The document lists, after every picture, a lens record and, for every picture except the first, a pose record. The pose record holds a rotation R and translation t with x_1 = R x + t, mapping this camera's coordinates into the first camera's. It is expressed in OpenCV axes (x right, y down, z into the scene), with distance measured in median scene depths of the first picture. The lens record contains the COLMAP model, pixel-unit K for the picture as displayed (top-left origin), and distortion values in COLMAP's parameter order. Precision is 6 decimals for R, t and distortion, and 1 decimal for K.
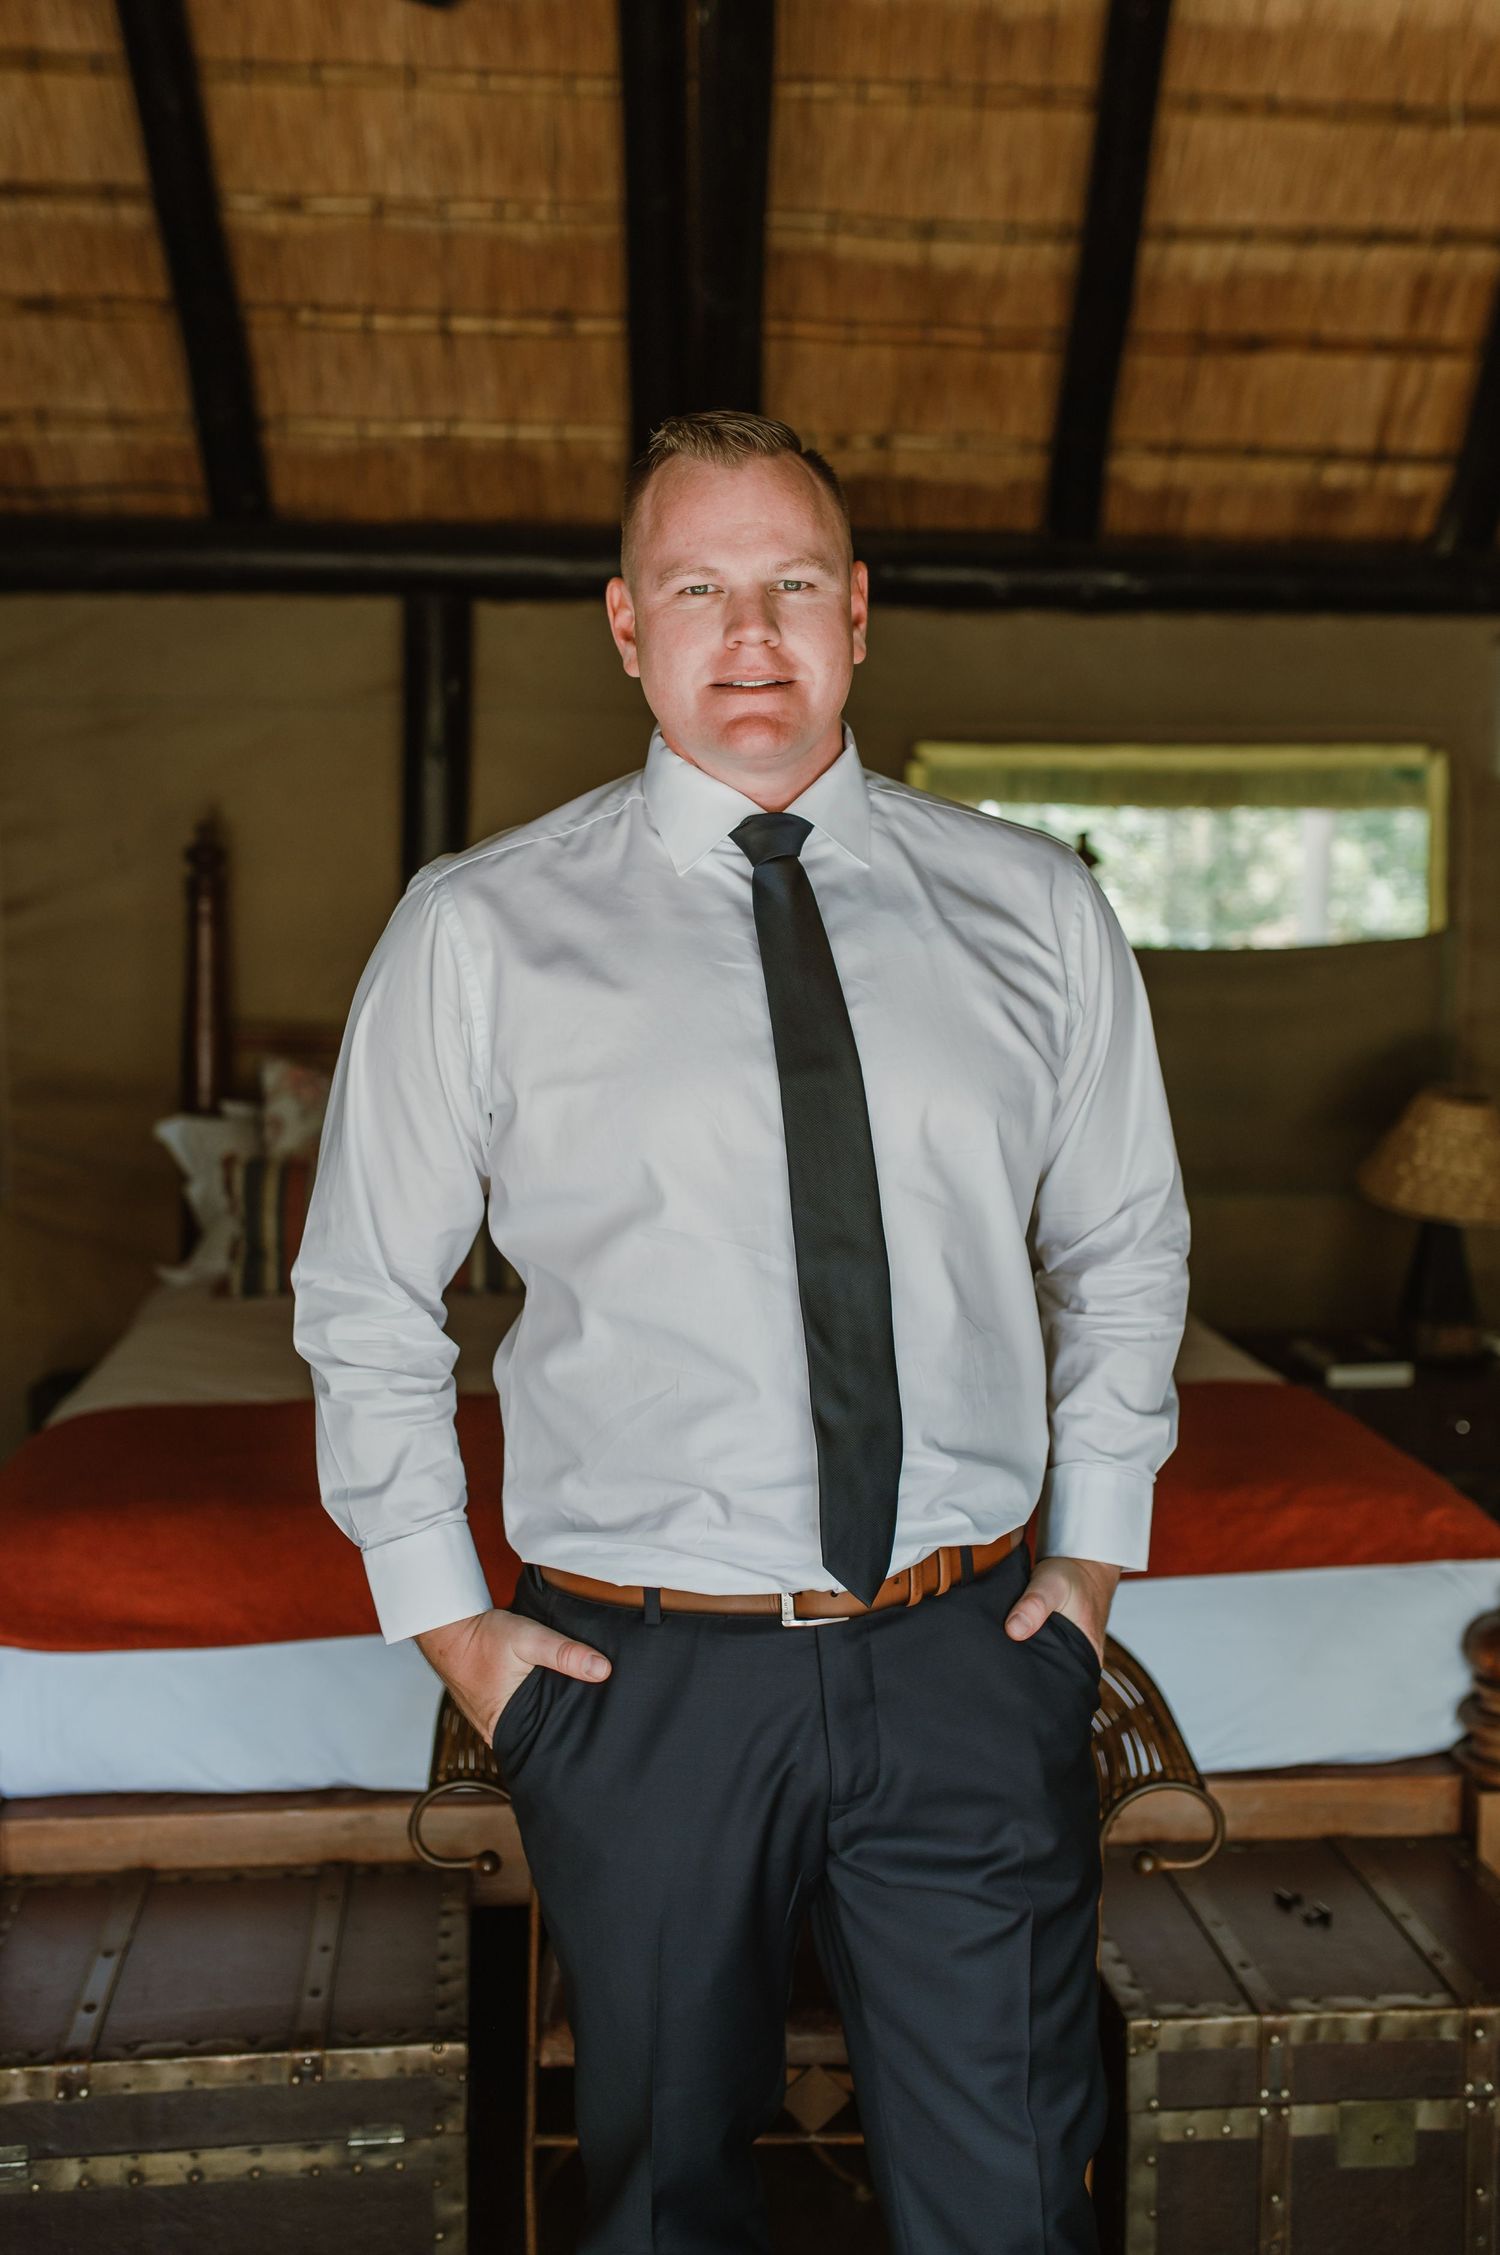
lens RADIAL K [[2354.5, 0, 764.5], [0, 2354.5, 1013.7], [0, 0, 1]] dist [-0.005366, 0.097574]
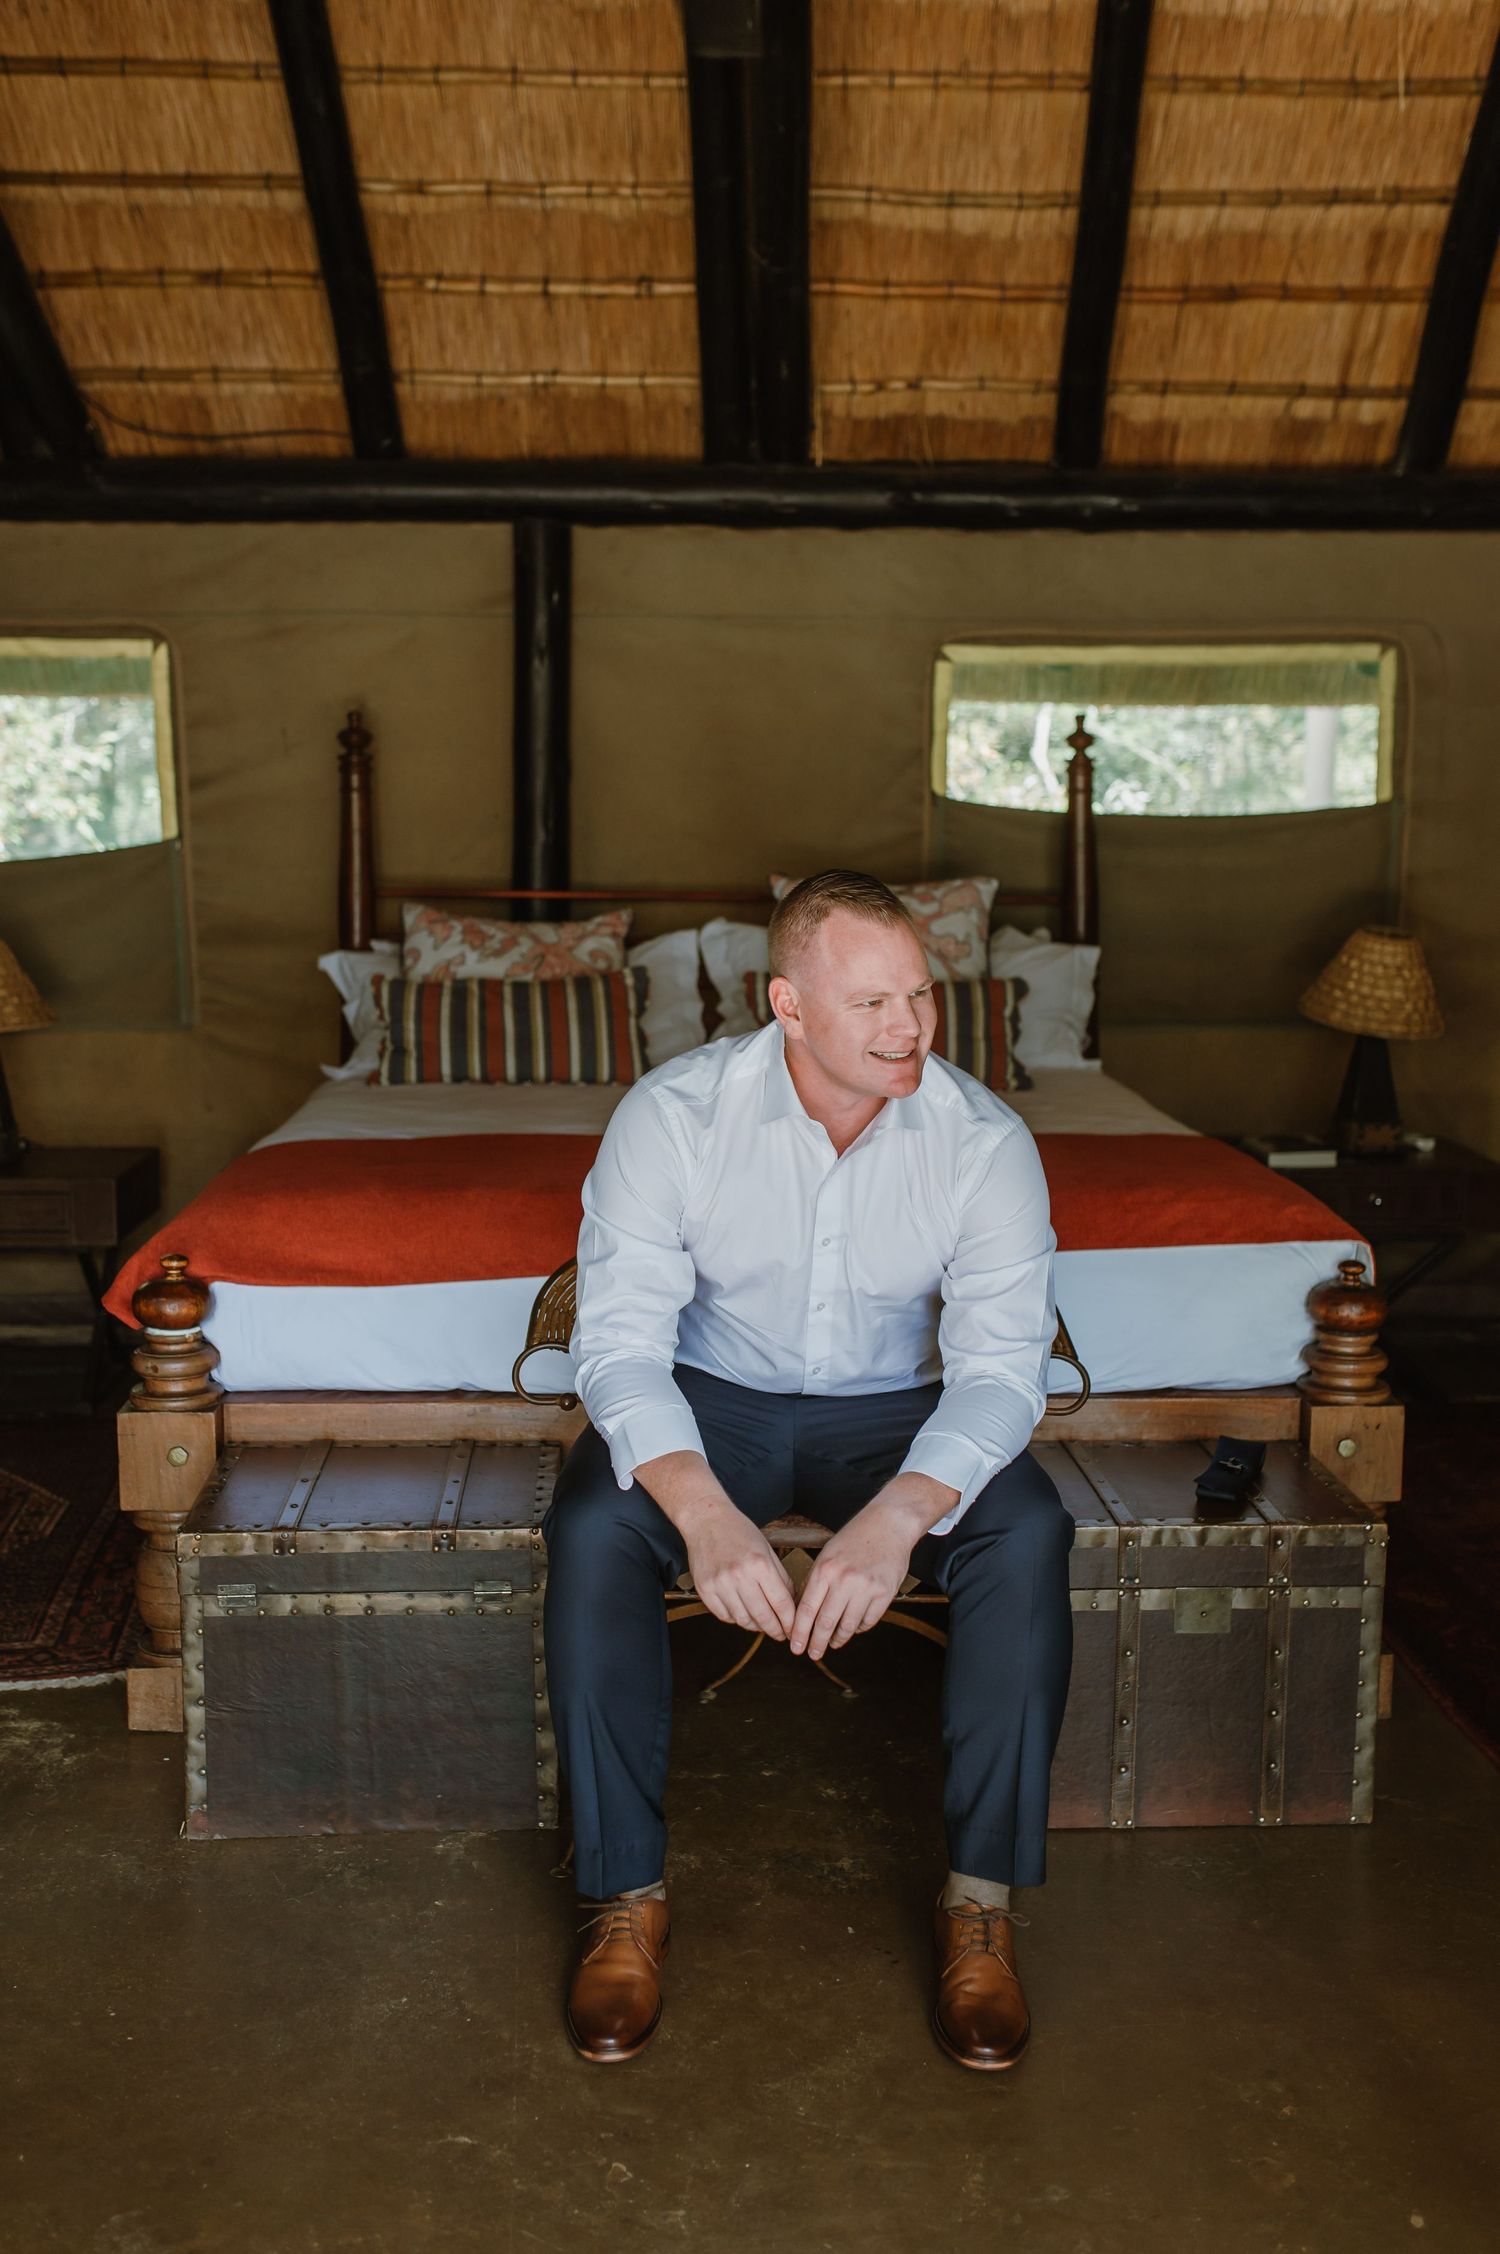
lens RADIAL K [[2205.2, 0, 749.0], [0, 2205.2, 1125.7], [0, 0, 1]] dist [-0.013683, 0.107313]
pose [[0.998507, 0.004168, -0.054463, 0.032988], [0.000207, 0.996788, 0.080086, 0.045421], [0.054621, -0.079977, 0.995299, -0.157689]]
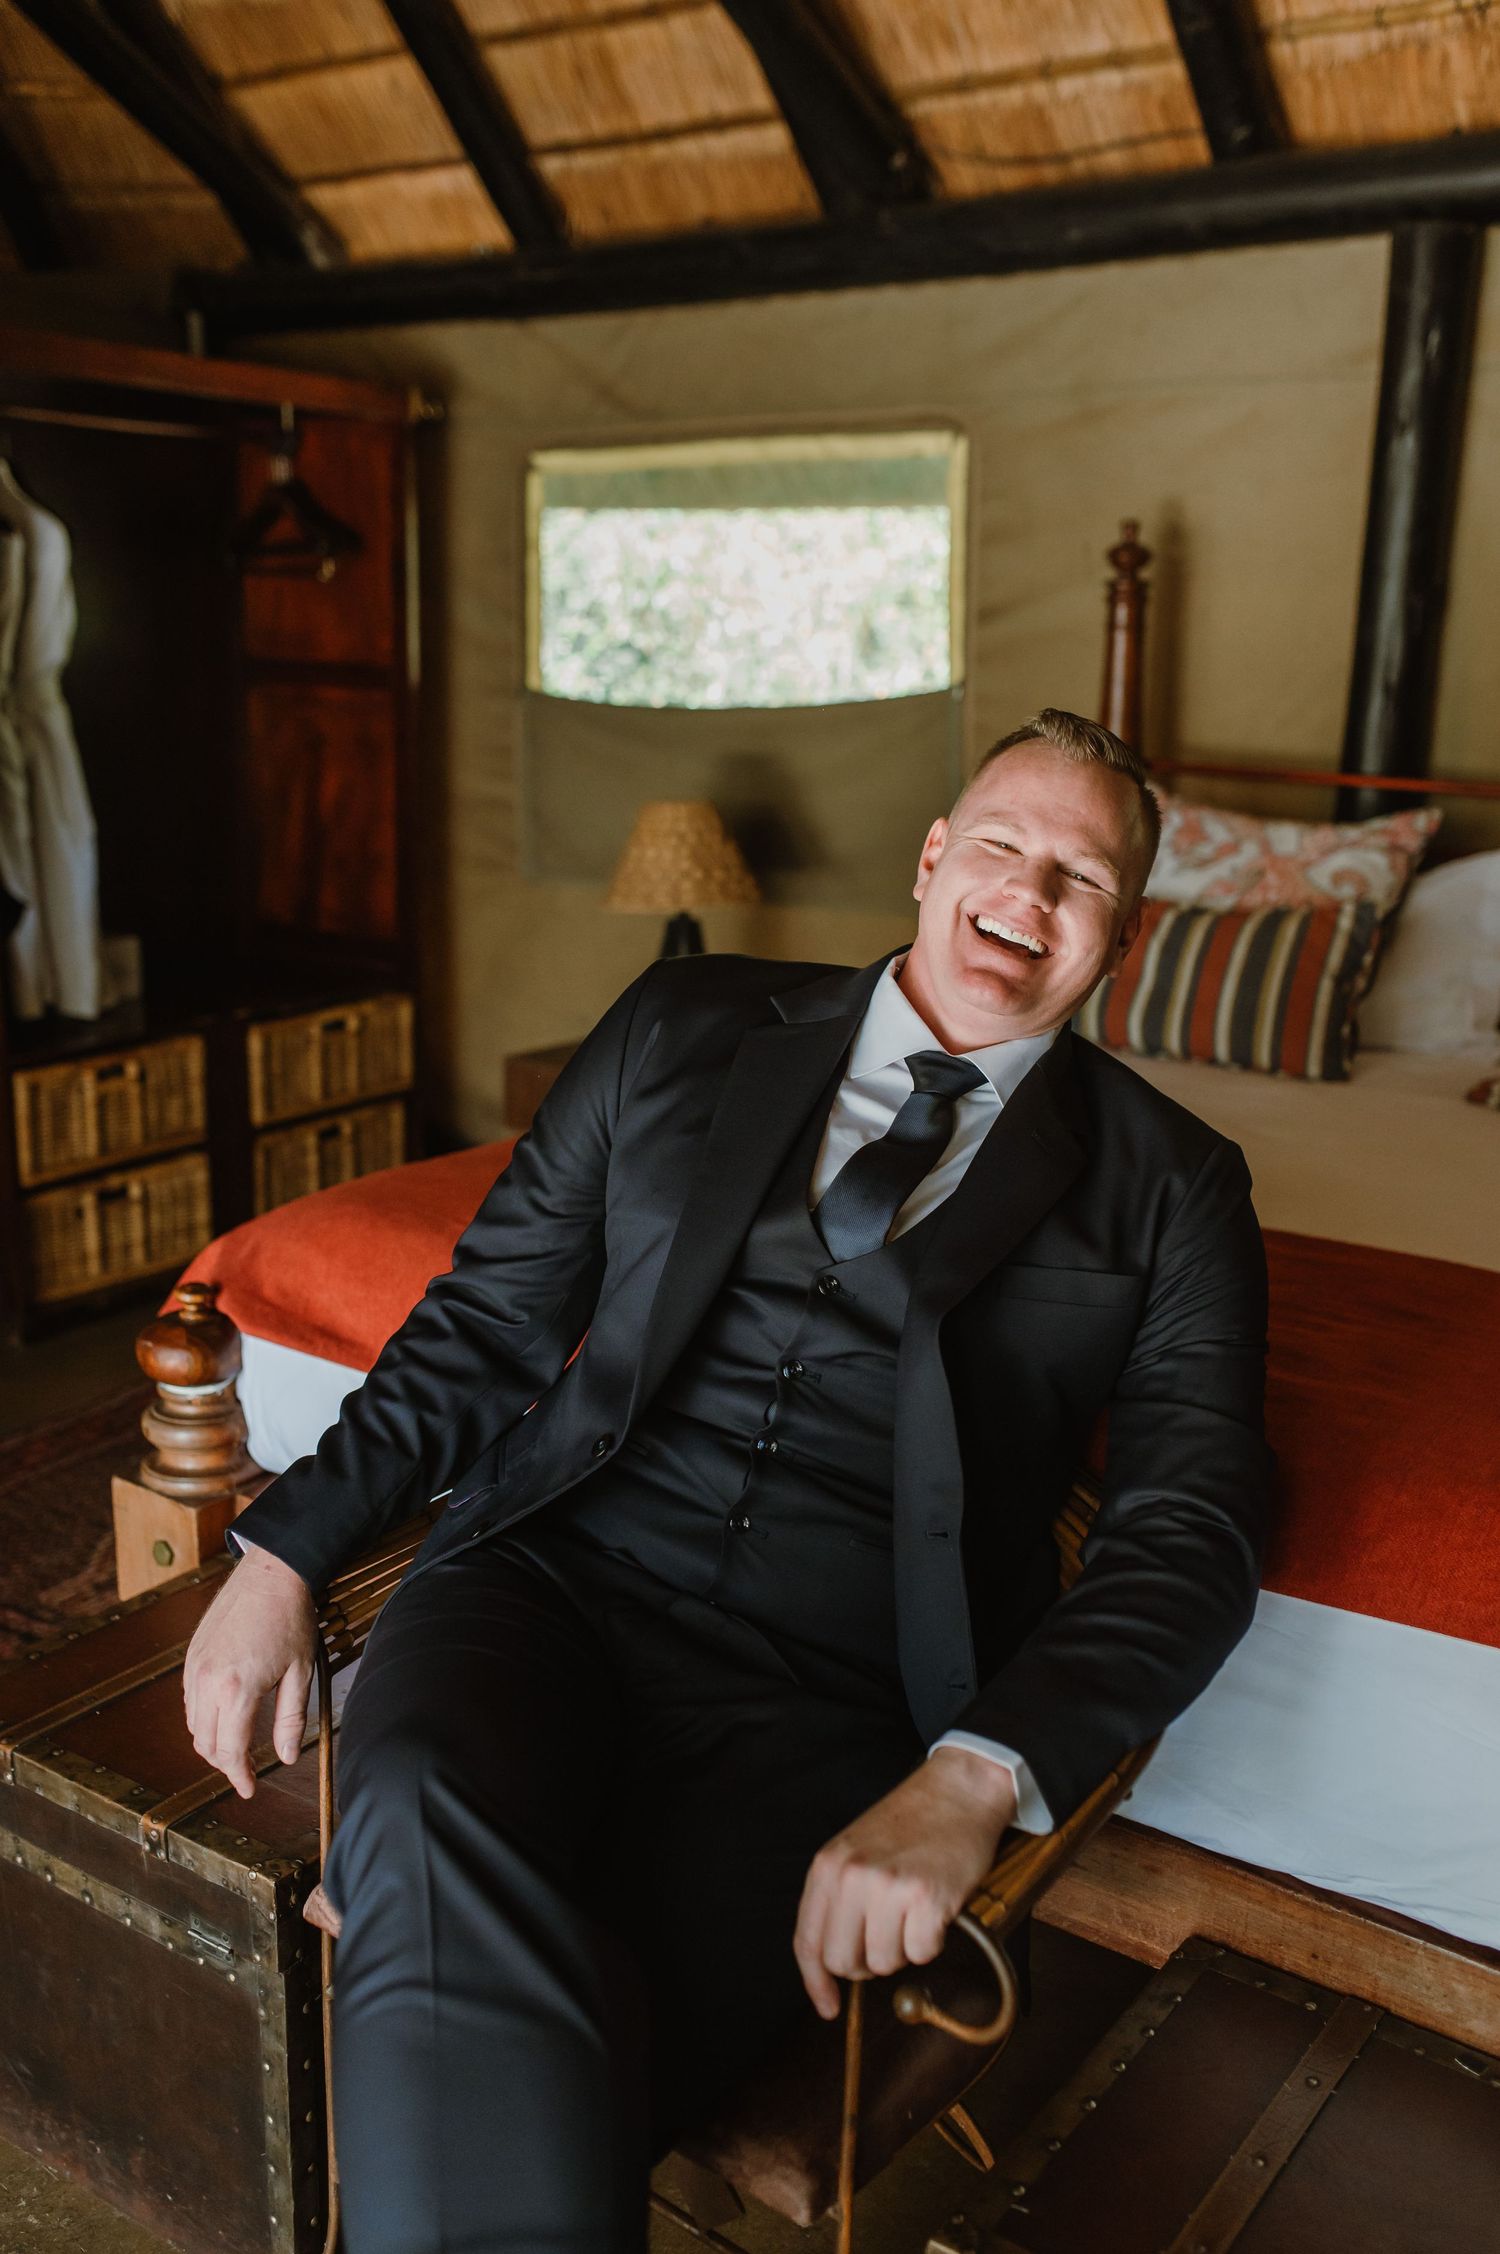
lens RADIAL K [[2154.6, 0, 775.4], [0, 2154.6, 1120.4], [0, 0, 1]] dist [-0.000365, 0.089525]
pose [[0.740329, 0.160489, -0.652807, 0.260522], [-0.049531, 0.981468, 0.185116, -0.000728], [0.670418, -0.104712, 0.734558, 0.293616]]
